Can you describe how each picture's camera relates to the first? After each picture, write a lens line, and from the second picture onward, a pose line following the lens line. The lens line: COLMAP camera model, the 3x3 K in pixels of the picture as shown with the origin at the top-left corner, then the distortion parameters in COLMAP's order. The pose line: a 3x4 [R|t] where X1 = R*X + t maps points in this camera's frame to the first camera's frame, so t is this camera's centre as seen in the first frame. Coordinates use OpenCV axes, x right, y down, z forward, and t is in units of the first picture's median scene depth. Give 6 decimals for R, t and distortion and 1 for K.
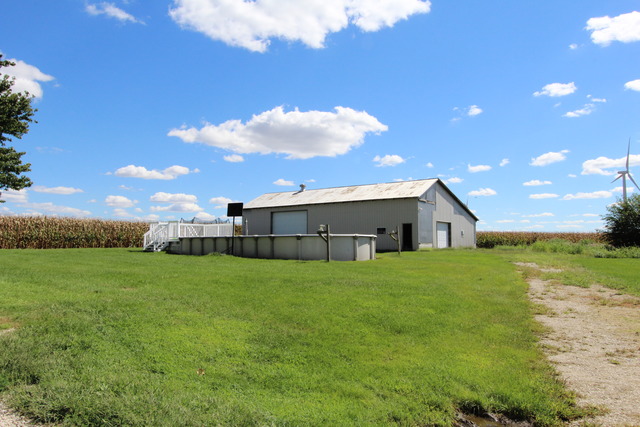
lens RADIAL K [[472.6, 0, 320.0], [0, 472.6, 213.5], [0, 0, 1]] dist [-0.041603, 0.030391]
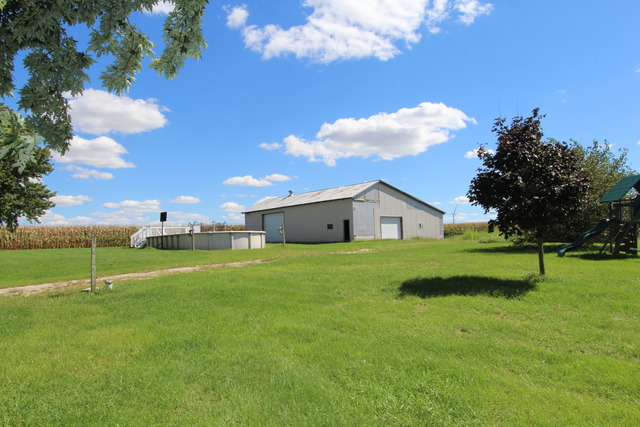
lens RADIAL K [[445.8, 0, 320.0], [0, 445.8, 213.5], [0, 0, 1]] dist [-0.001769, 0.000292]
pose [[0.963521, -0.044236, -0.263951, 0.387406], [0.045717, 0.998954, -0.000532, 0.002844], [0.263698, -0.011554, 0.964536, -0.111181]]
